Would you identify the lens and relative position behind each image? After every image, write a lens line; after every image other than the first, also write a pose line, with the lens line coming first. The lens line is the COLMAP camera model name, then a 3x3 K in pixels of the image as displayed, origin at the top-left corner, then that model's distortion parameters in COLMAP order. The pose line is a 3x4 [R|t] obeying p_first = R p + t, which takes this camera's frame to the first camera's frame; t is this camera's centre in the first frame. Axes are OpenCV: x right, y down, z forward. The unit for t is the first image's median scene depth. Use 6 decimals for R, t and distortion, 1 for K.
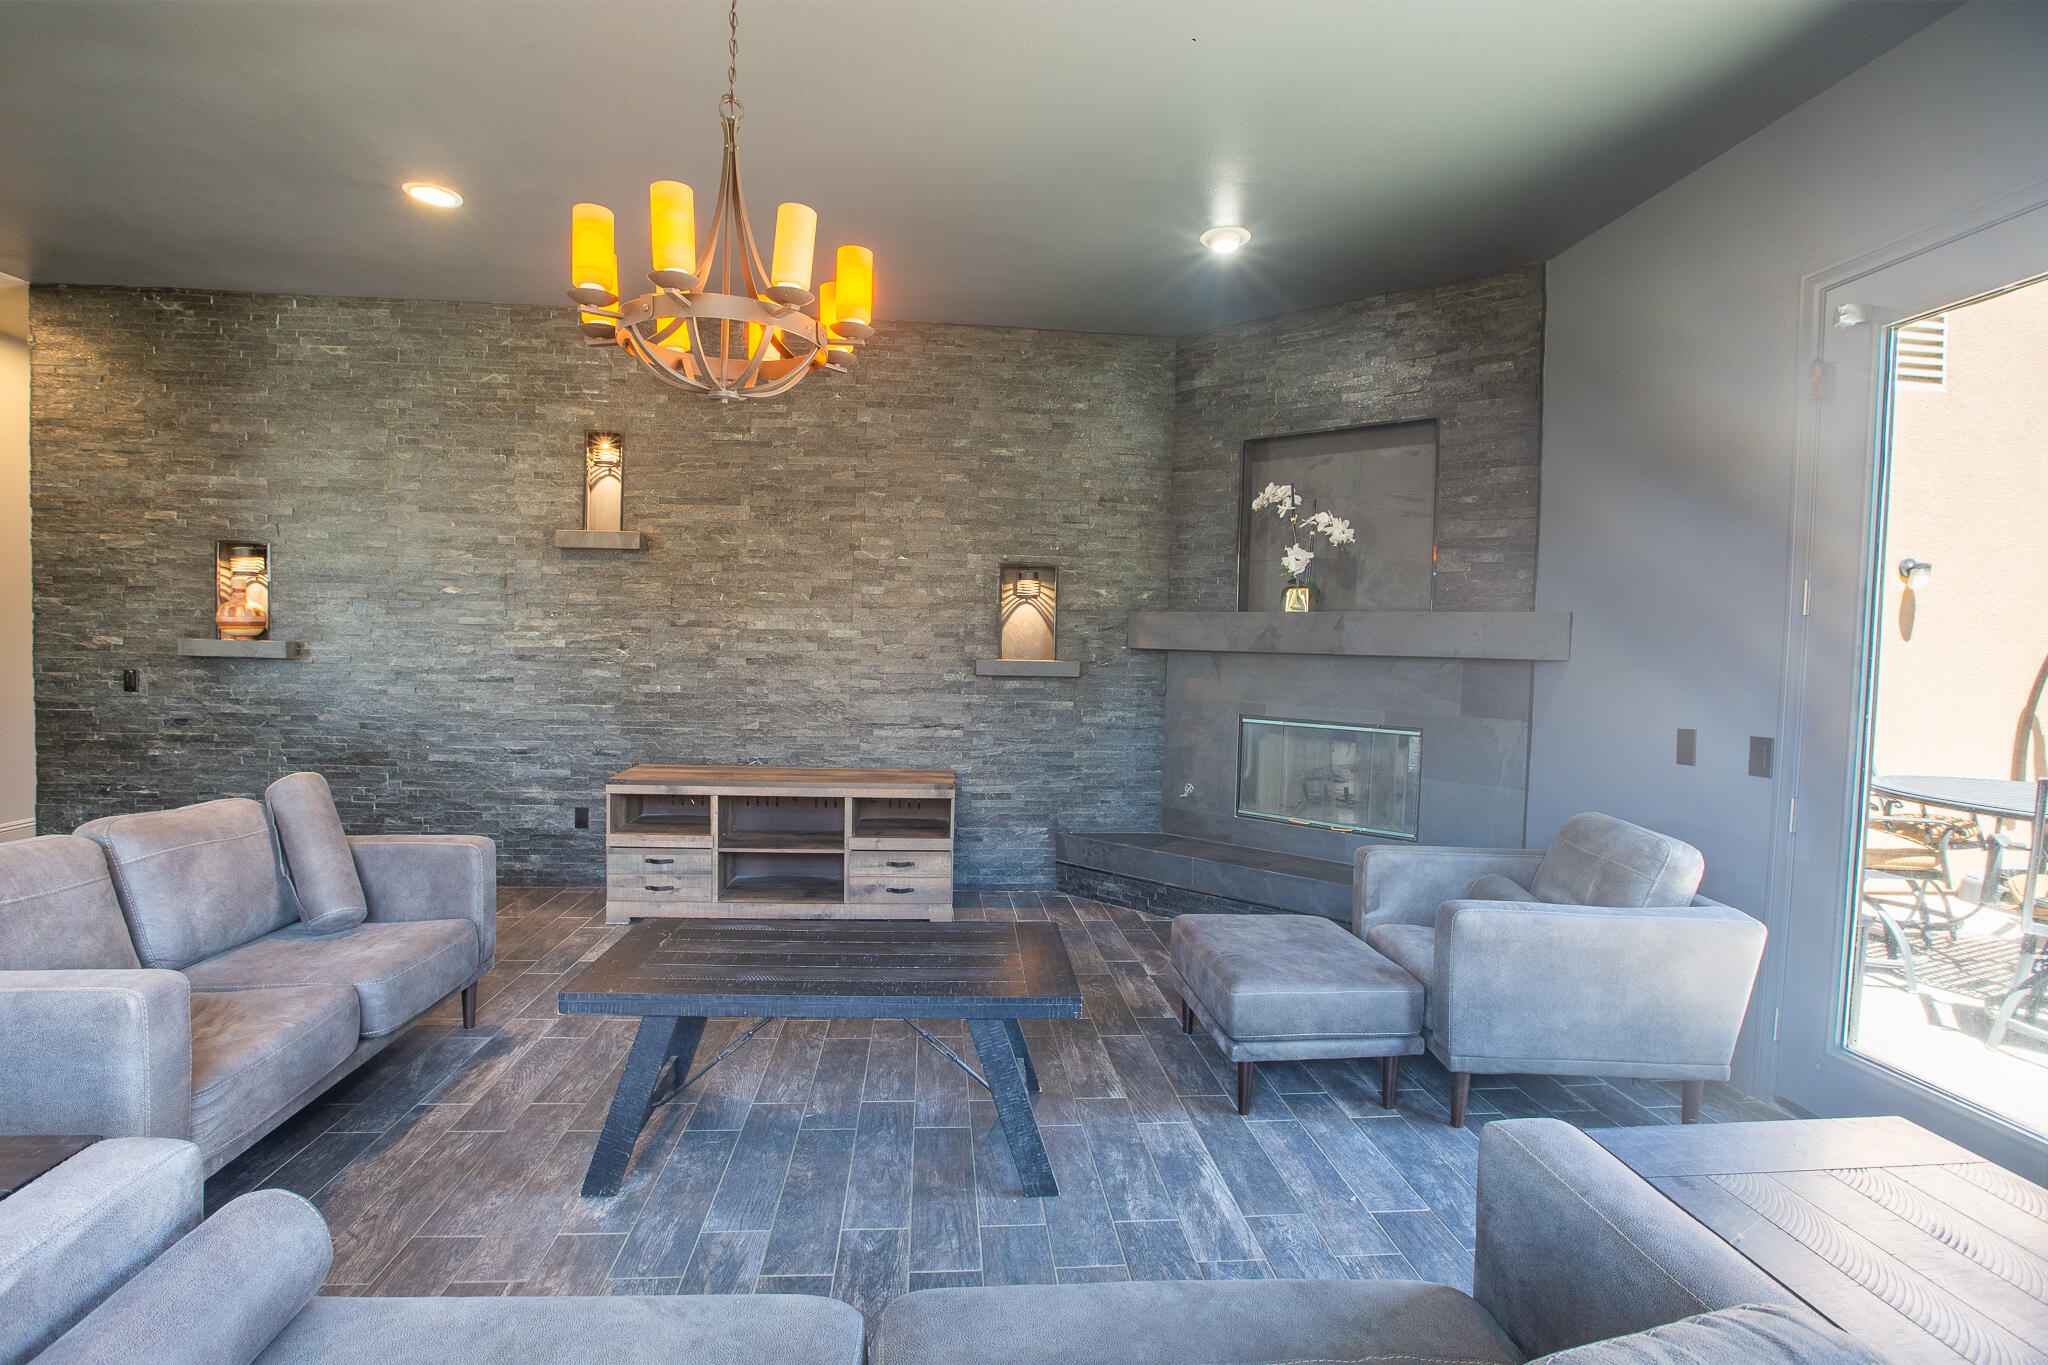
lens RADIAL K [[950.9, 0, 1015.7], [0, 950.9, 681.3], [0, 0, 1]] dist [-0.069142, 0.034074]
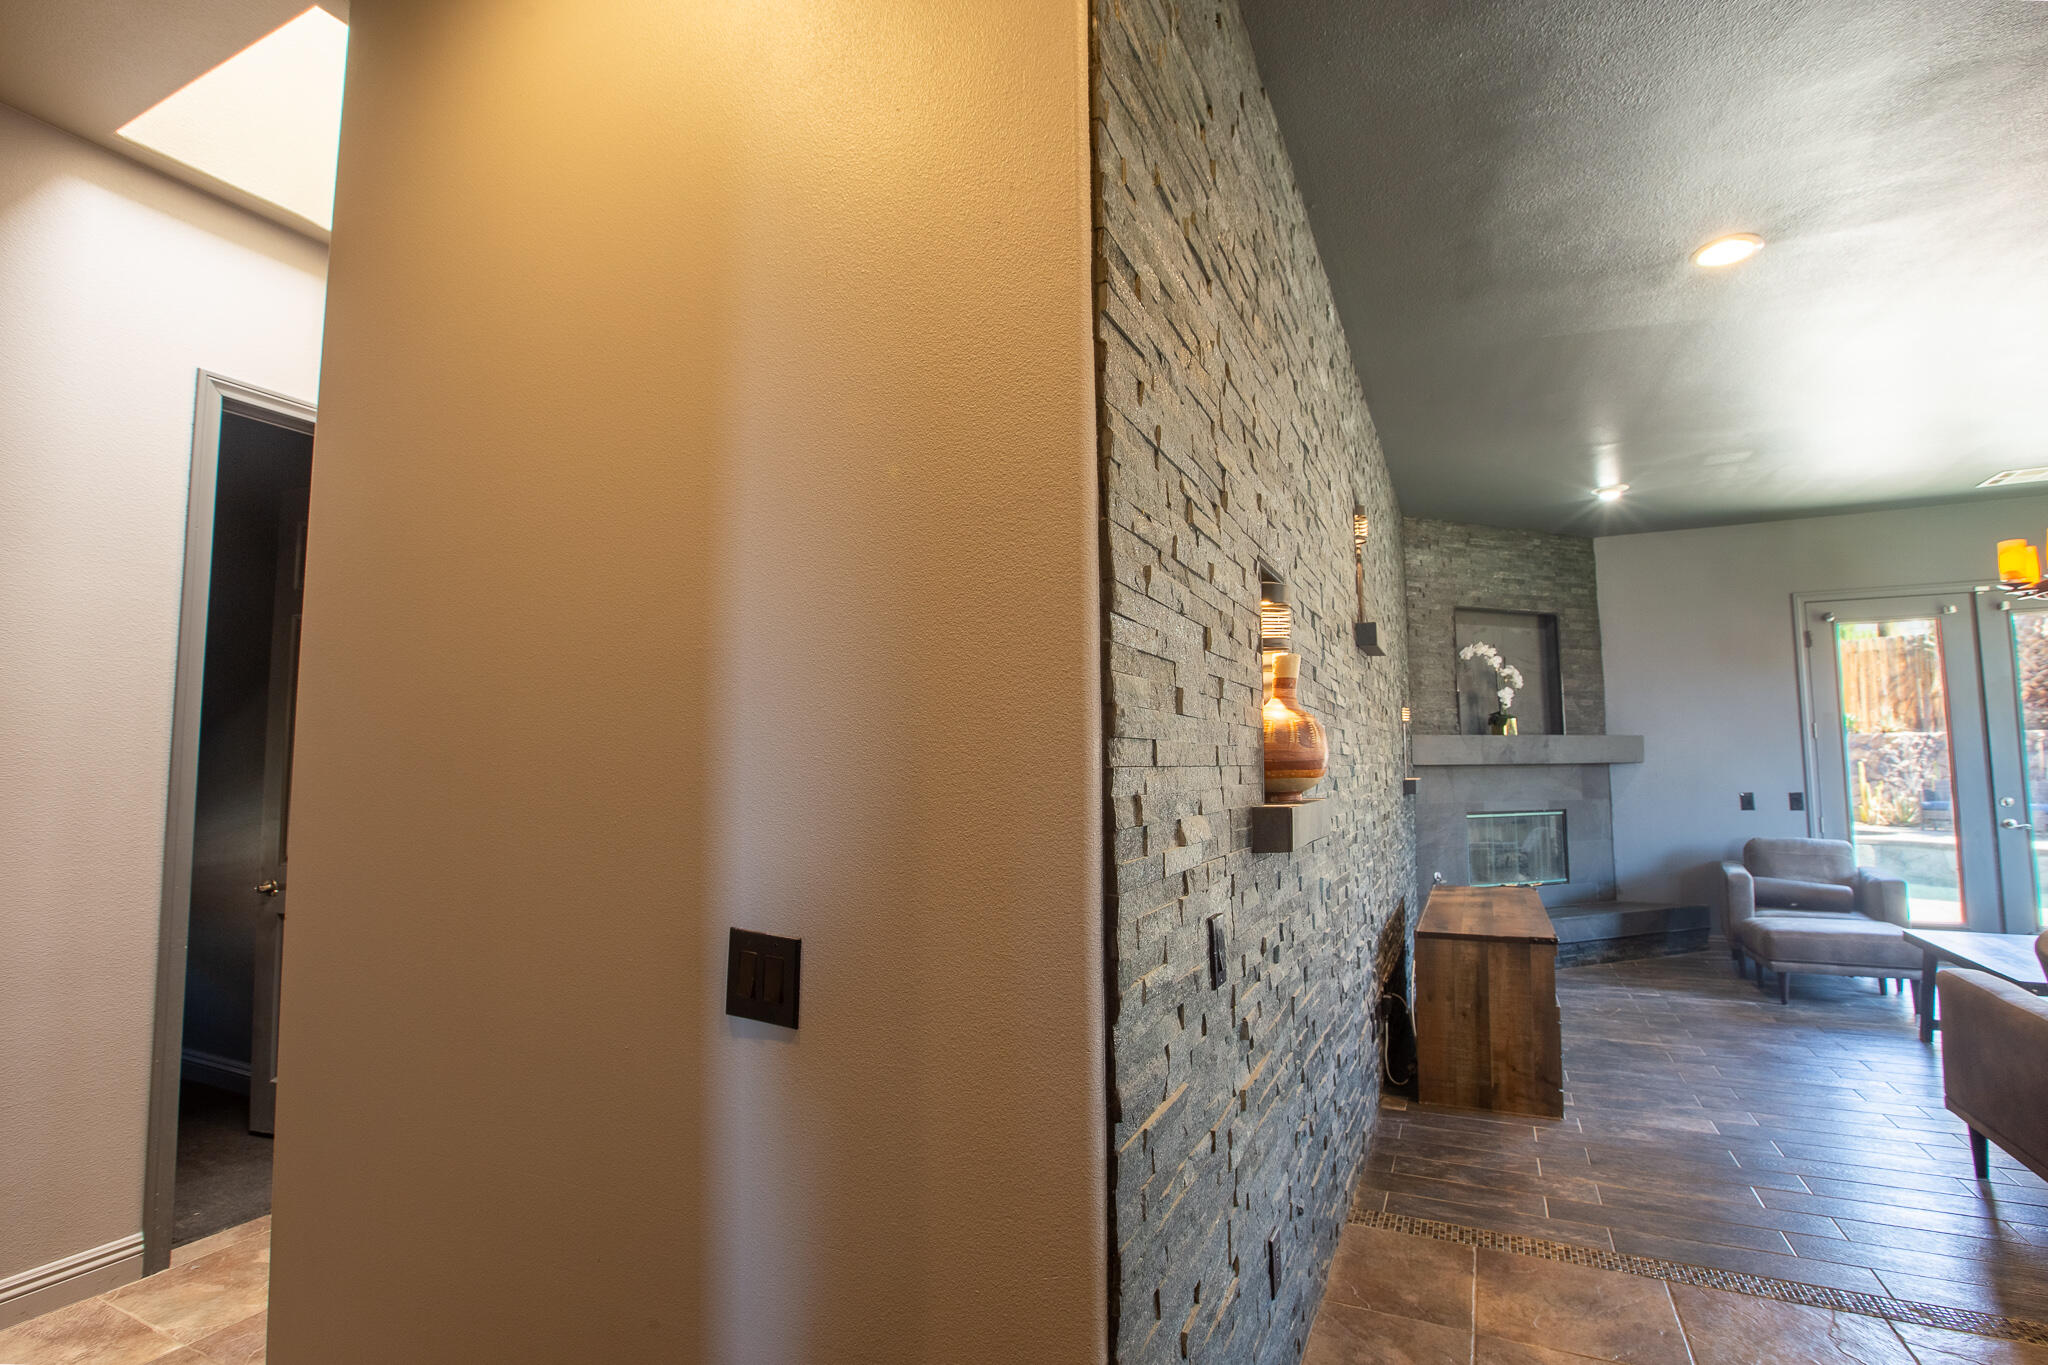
lens RADIAL K [[950.9, 0, 1015.7], [0, 950.9, 681.3], [0, 0, 1]] dist [-0.069142, 0.034074]
pose [[0.528776, 0.045162, 0.847559, -1.243033], [0.054245, 0.994744, -0.086847, -0.069354], [-0.847026, 0.091898, 0.523546, 0.852366]]
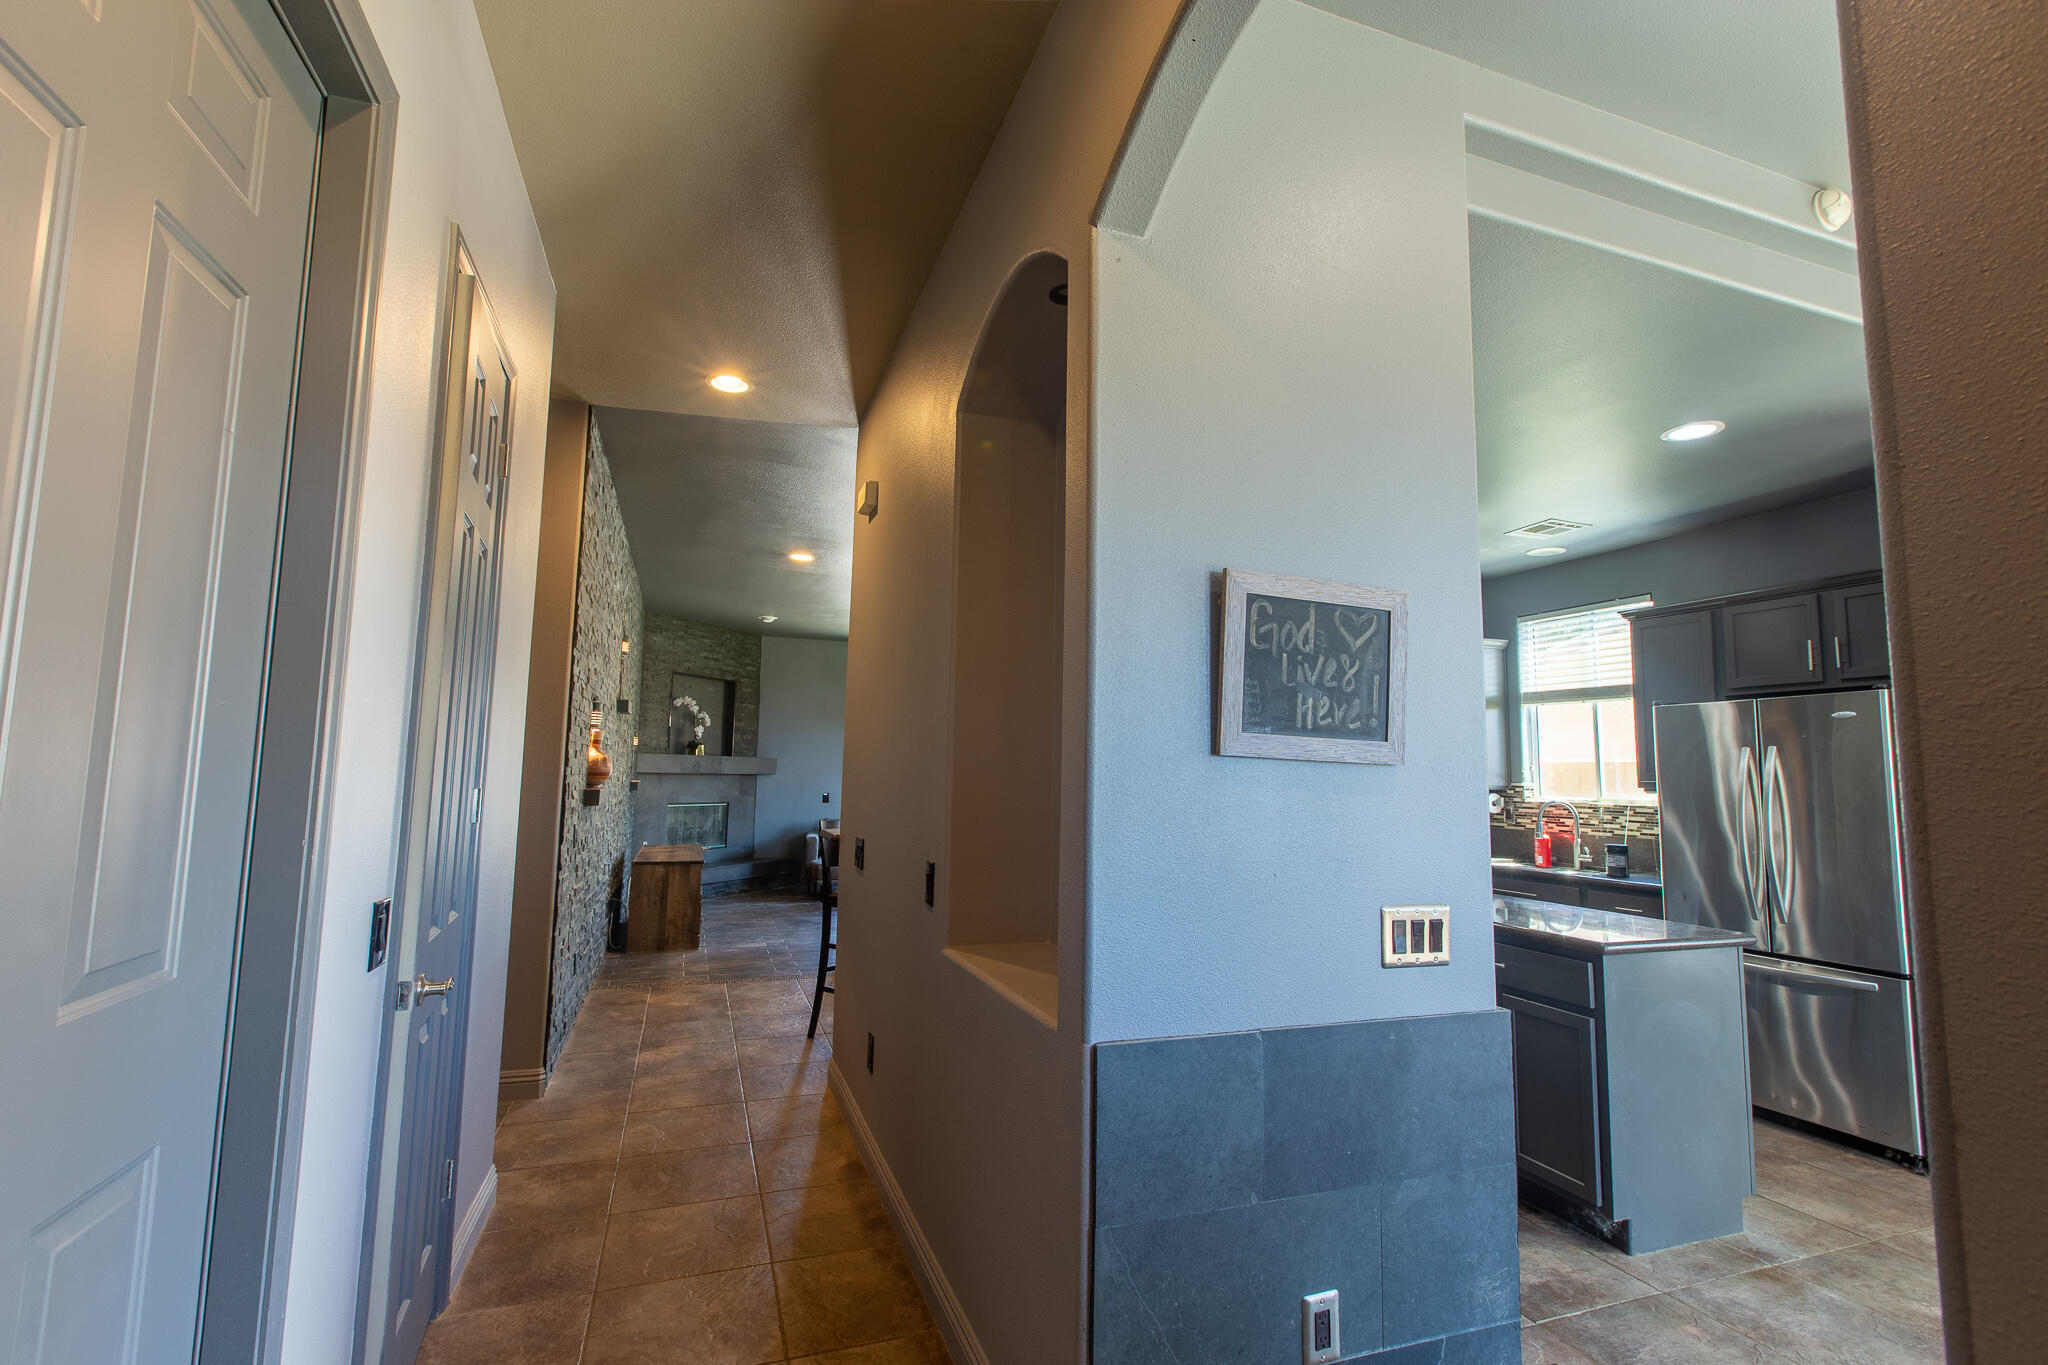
lens RADIAL K [[925.7, 0, 1024.0], [0, 925.7, 682.5], [0, 0, 1]] dist [0.000042, 0.030275]
pose [[-0.242863, 0.064636, 0.967905, -2.011098], [0.013926, 0.997907, -0.063145, -0.093813], [-0.969961, -0.001856, -0.243255, 0.751225]]
